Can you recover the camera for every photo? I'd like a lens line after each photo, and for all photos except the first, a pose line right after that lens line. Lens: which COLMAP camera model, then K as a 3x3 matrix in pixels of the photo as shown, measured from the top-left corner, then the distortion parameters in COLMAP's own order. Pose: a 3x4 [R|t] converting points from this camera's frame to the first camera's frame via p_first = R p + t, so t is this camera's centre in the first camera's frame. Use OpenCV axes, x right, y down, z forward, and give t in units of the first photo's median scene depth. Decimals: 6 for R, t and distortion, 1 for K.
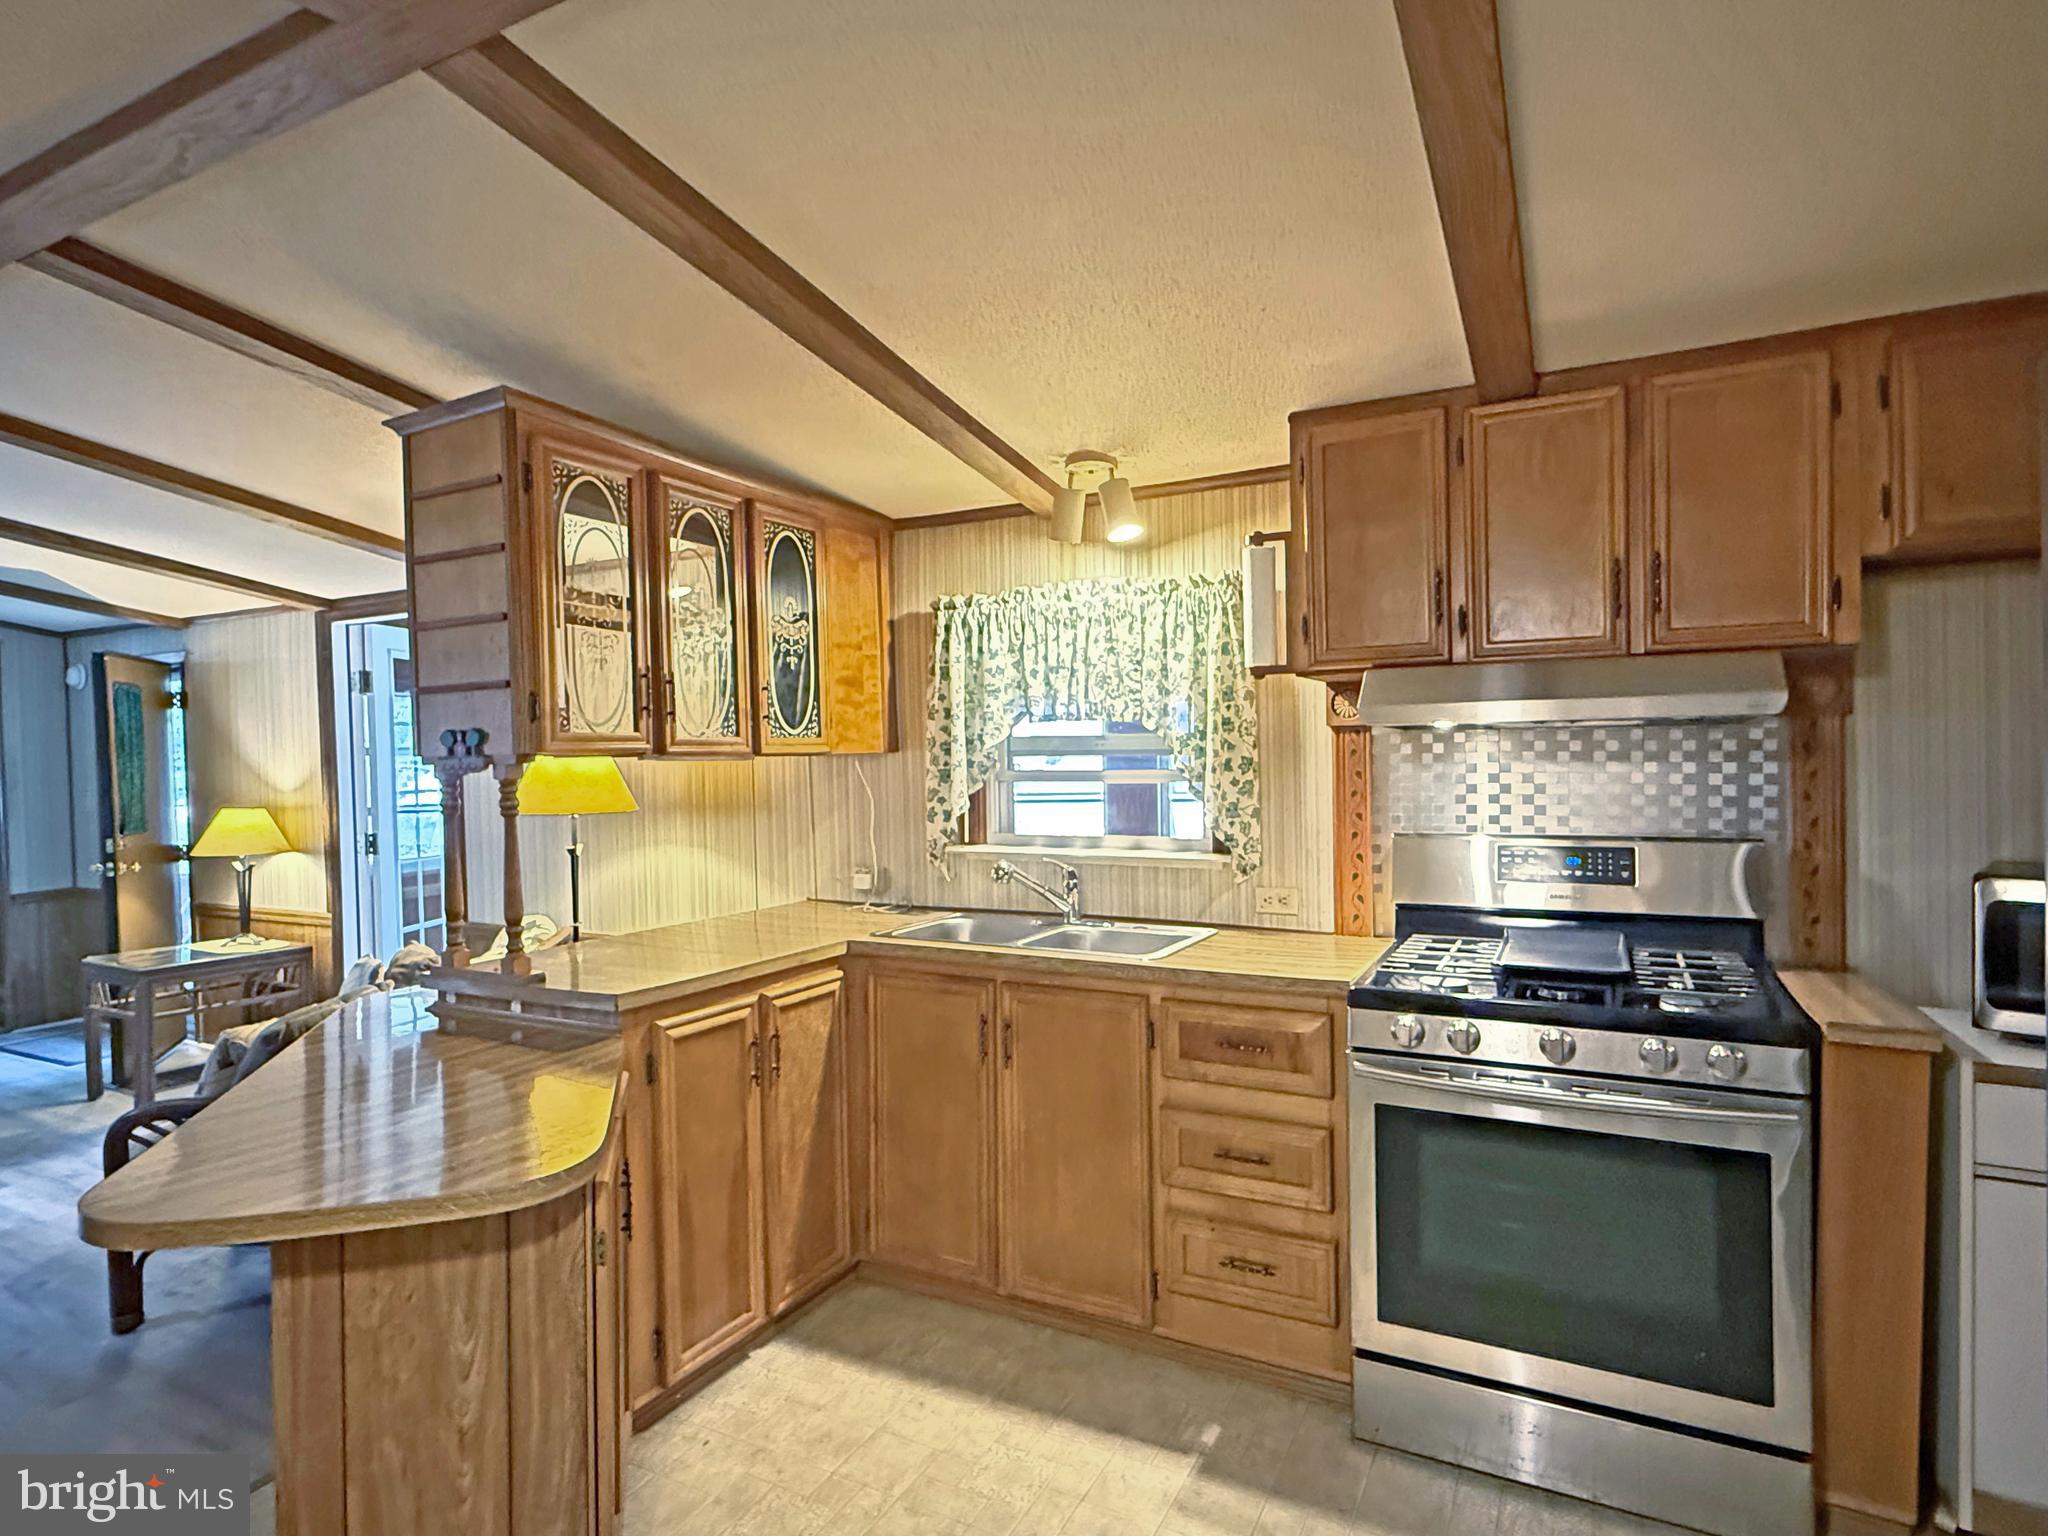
lens RADIAL K [[1074.9, 0, 1022.5], [0, 1074.9, 774.3], [0, 0, 1]] dist [0.001550, 0.000347]
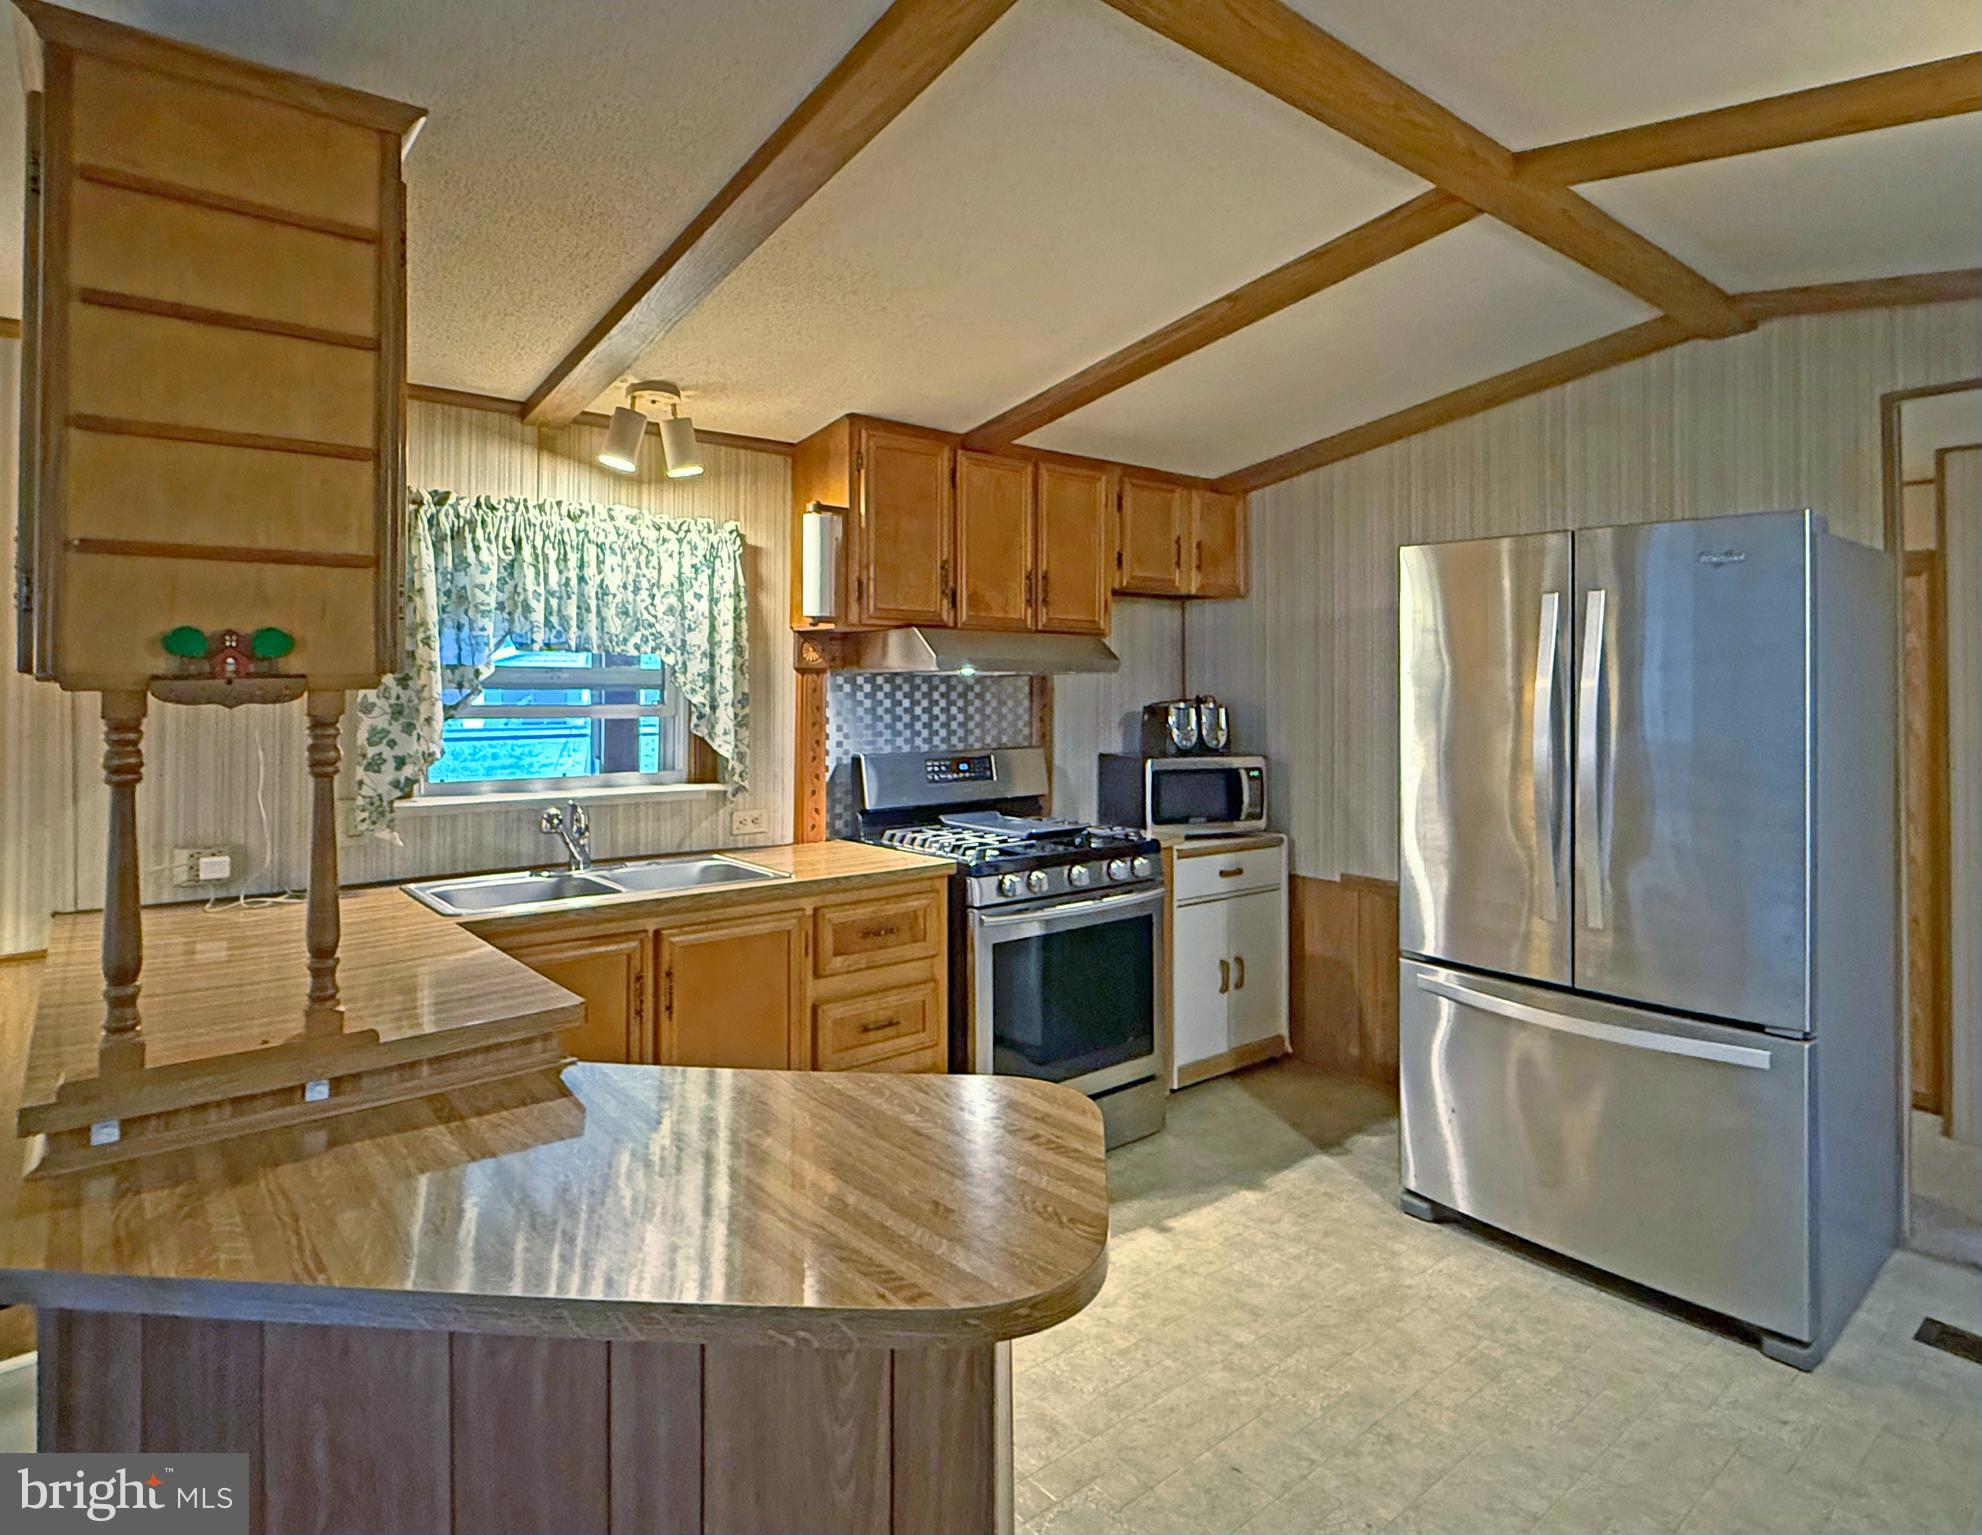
lens RADIAL K [[1104.9, 0, 949.7], [0, 1104.9, 685.9], [0, 0, 1]] dist [0.001385, -0.000042]
pose [[0.404868, 0.017851, 0.914201, -0.725535], [0.006873, 0.999722, -0.022565, 0.003806], [-0.914349, 0.015419, 0.404632, 0.338624]]
